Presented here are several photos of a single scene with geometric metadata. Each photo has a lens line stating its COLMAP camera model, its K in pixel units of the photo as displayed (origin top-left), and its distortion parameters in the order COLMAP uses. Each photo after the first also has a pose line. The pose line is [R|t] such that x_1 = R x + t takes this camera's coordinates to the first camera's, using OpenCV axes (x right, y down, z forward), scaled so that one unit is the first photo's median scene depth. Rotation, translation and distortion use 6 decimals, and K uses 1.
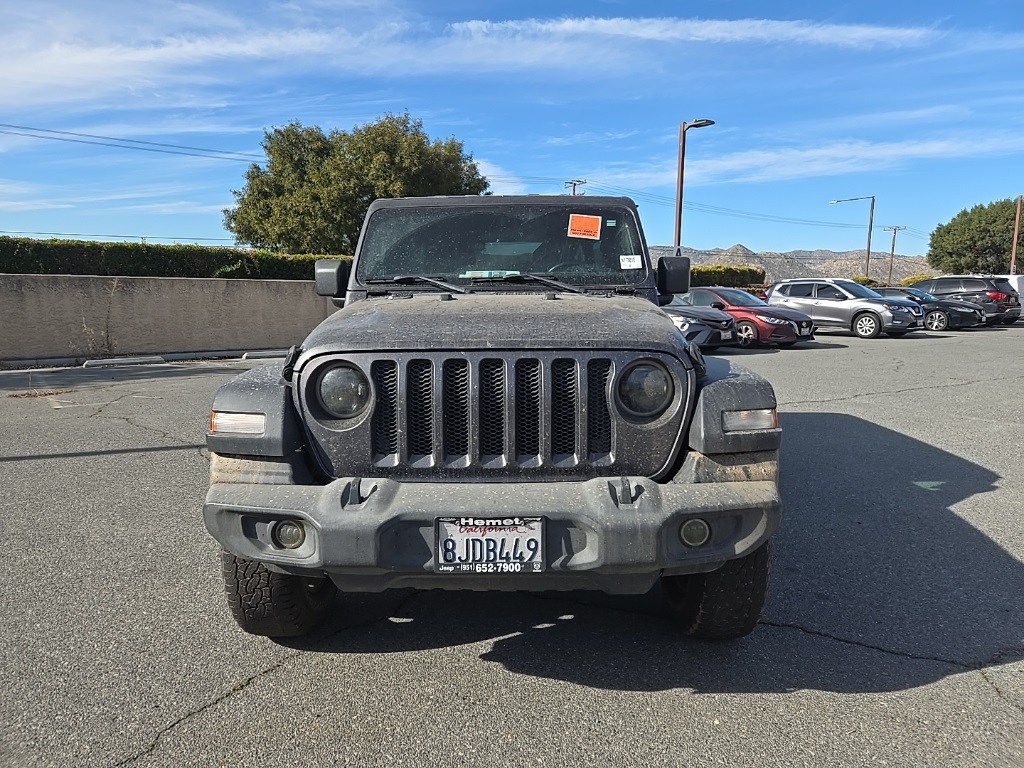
lens RADIAL K [[687.9, 0, 507.3], [0, 687.9, 382.4], [0, 0, 1]] dist [0.068301, -0.058521]
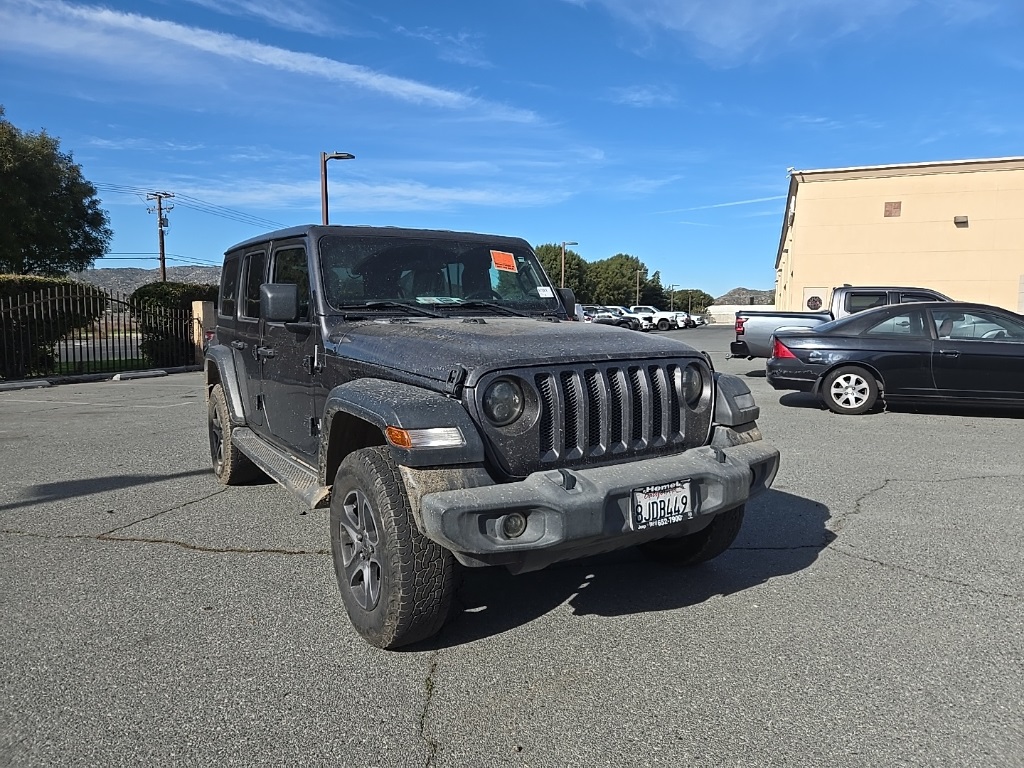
lens RADIAL K [[695.3, 0, 511.2], [0, 695.3, 381.1], [0, 0, 1]] dist [0.052747, -0.056420]
pose [[0.833587, -0.050874, 0.550041, -0.895941], [0.071511, 0.997309, -0.016133, -0.002359], [-0.547740, 0.052782, 0.834982, 0.016061]]
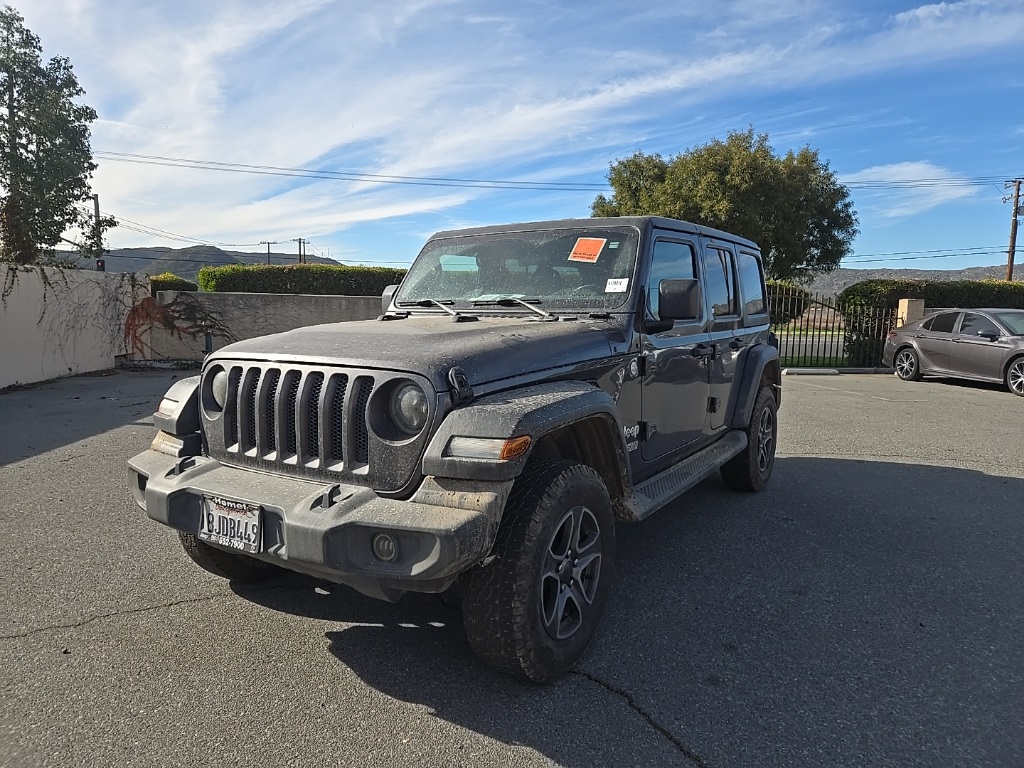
lens RADIAL K [[687.9, 0, 507.3], [0, 687.9, 382.4], [0, 0, 1]] dist [0.068301, -0.058521]
pose [[0.848366, 0.064619, -0.525451, 0.898311], [-0.080189, 0.996756, -0.006890, -0.035352], [0.523302, 0.047981, 0.850796, 0.187311]]
